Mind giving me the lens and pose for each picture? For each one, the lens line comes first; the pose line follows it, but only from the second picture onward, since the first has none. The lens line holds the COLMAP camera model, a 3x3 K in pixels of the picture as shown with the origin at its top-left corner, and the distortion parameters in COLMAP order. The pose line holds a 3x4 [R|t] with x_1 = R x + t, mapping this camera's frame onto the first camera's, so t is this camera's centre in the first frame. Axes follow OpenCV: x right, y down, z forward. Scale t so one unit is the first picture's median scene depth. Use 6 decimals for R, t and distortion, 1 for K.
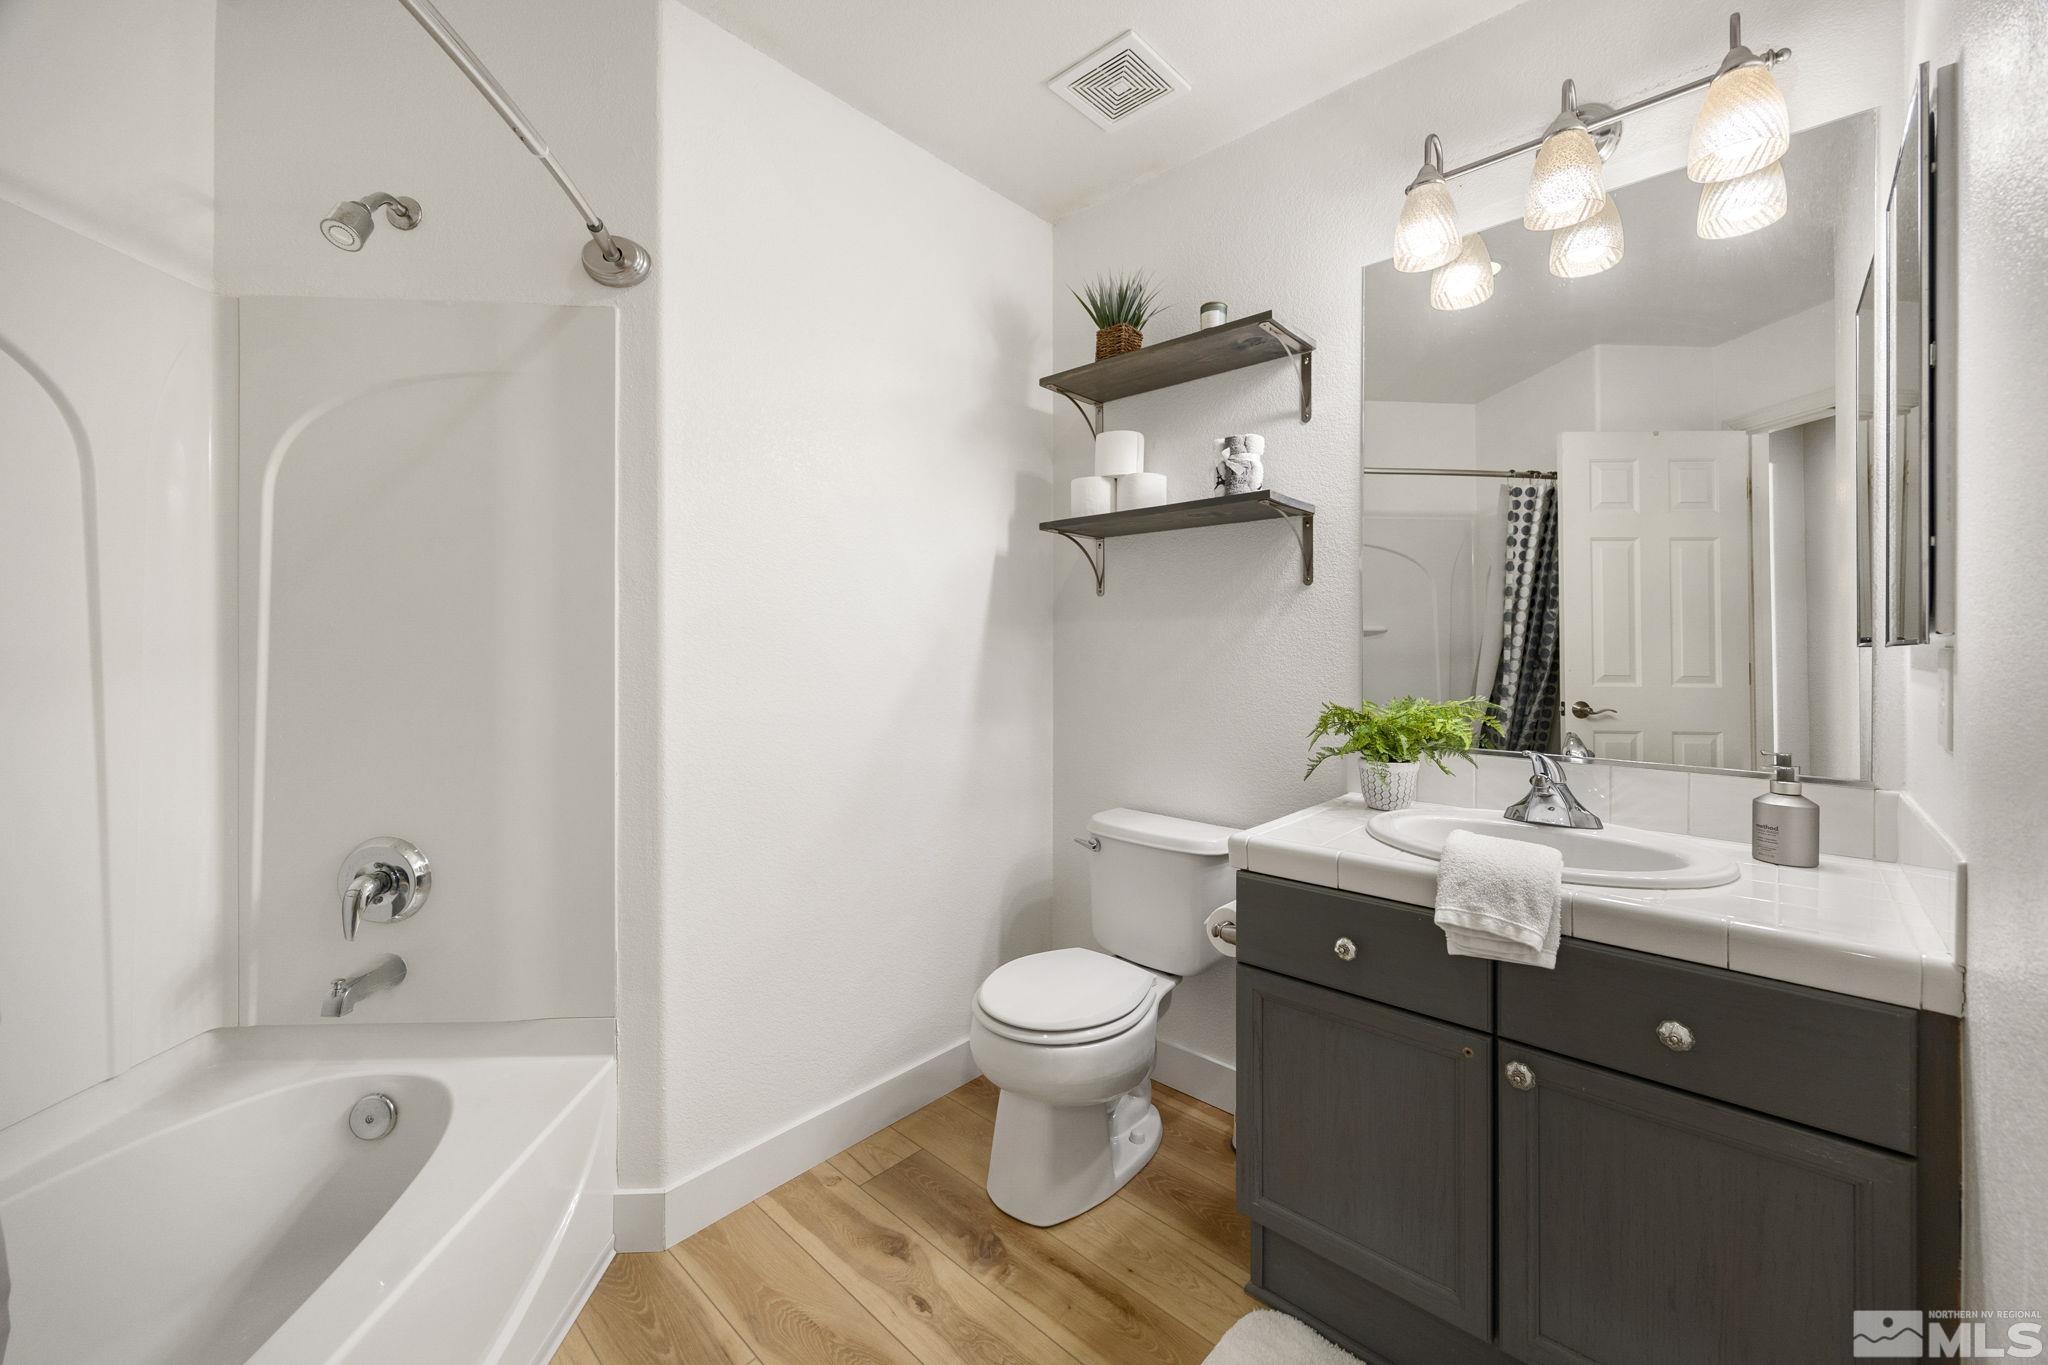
lens RADIAL K [[775.4, 0, 1027.7], [0, 775.4, 666.7], [0, 0, 1]] dist [-0.008357, -0.000813]
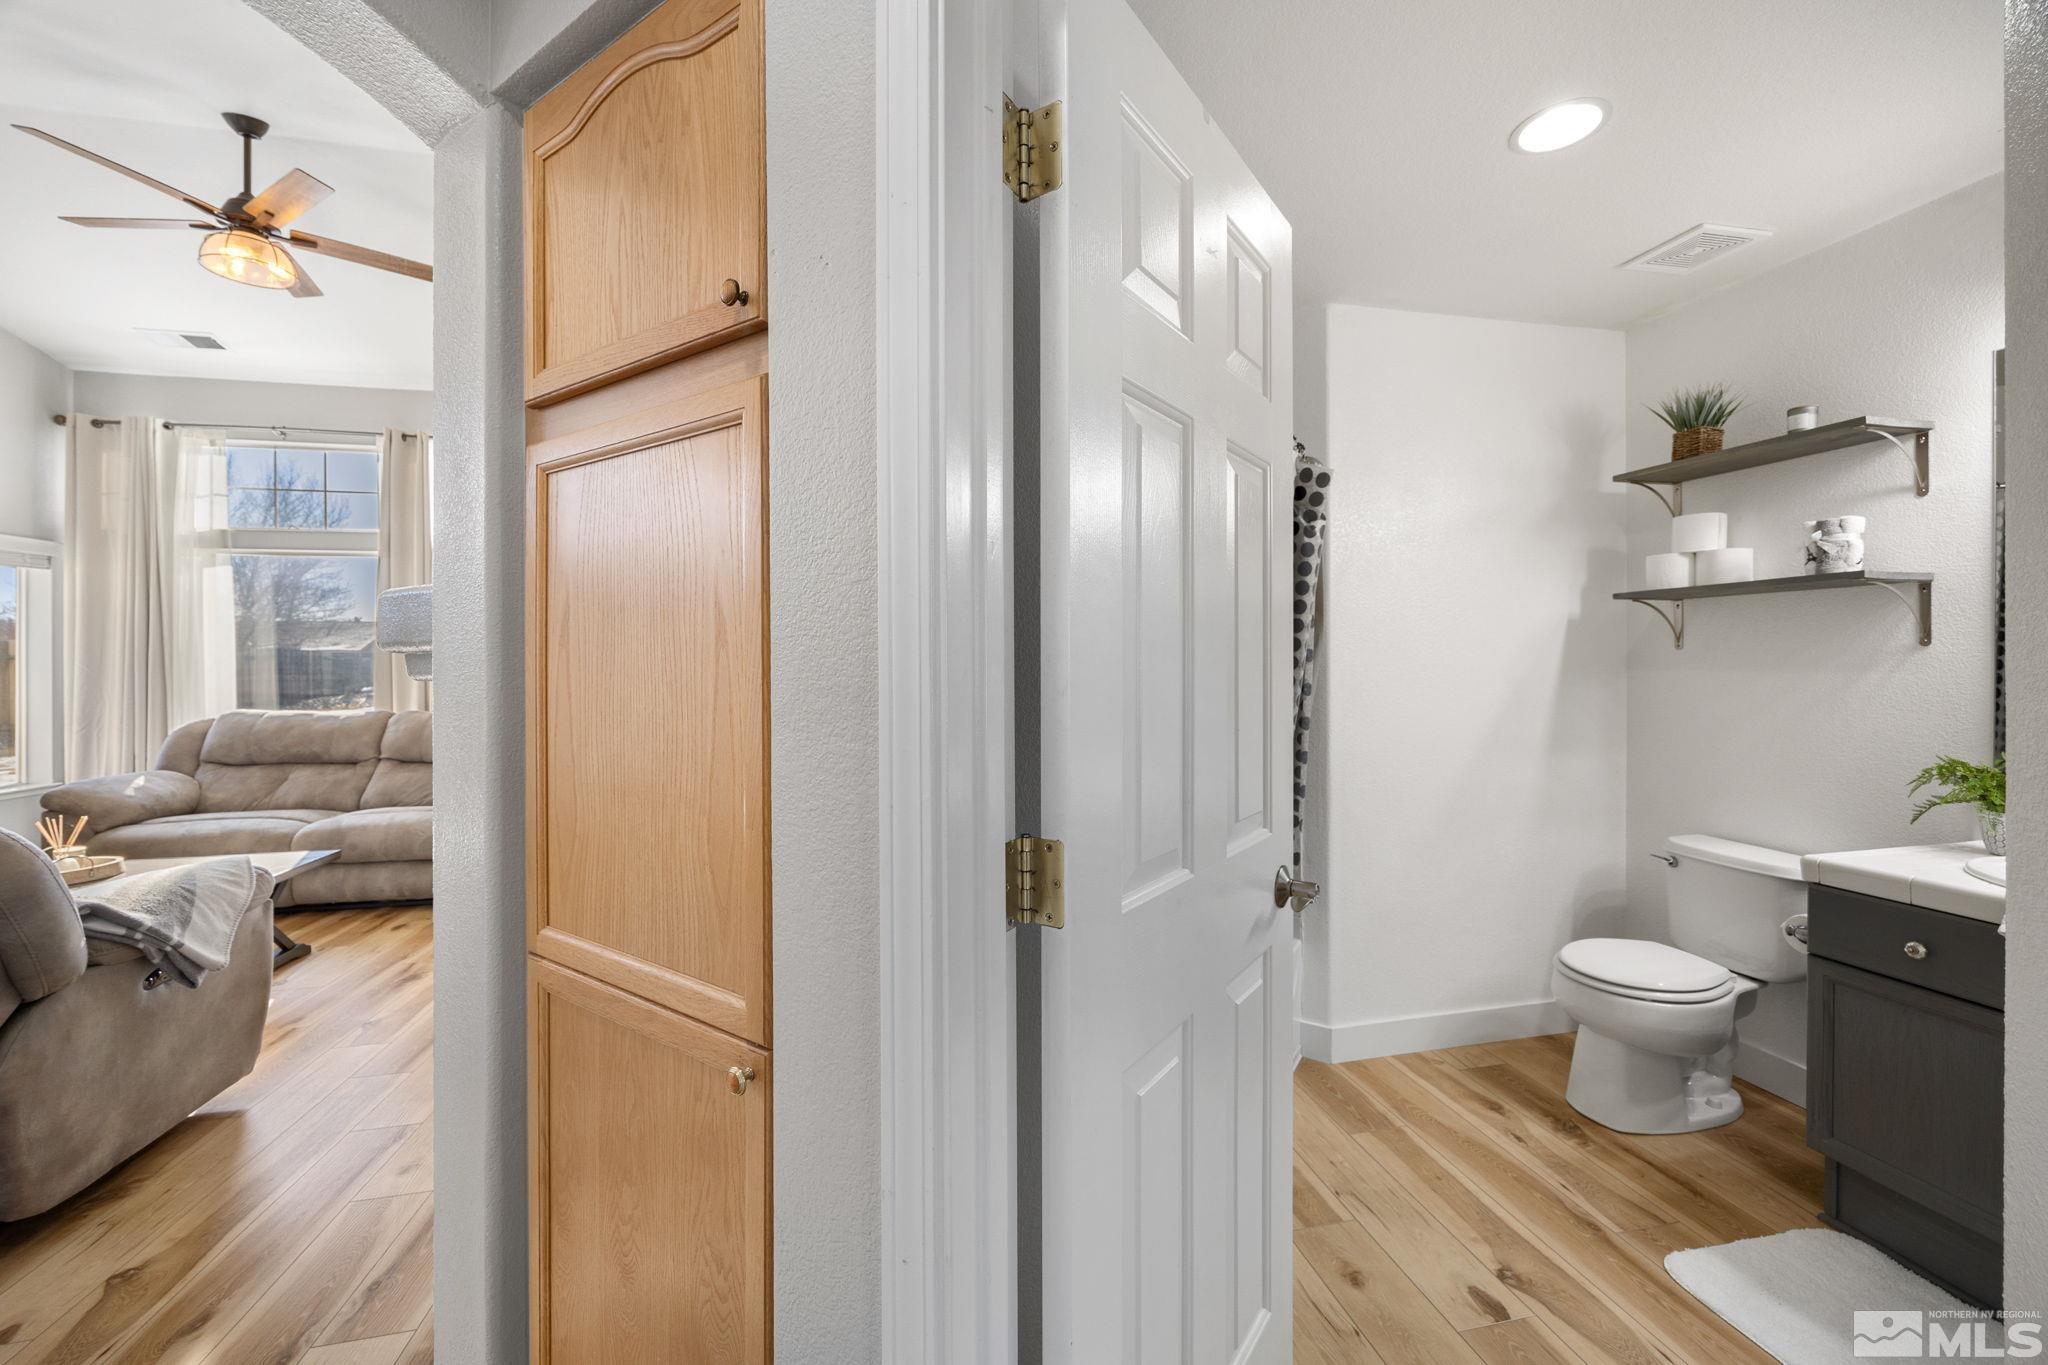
lens RADIAL K [[775.4, 0, 1008.7], [0, 775.4, 682.0], [0, 0, 1]] dist [-0.008357, -0.000813]
pose [[0.803883, -0.000441, -0.594787, -0.032809], [0.002787, 0.999992, 0.003026, -0.062834], [0.594780, -0.004090, 0.803878, -0.633308]]
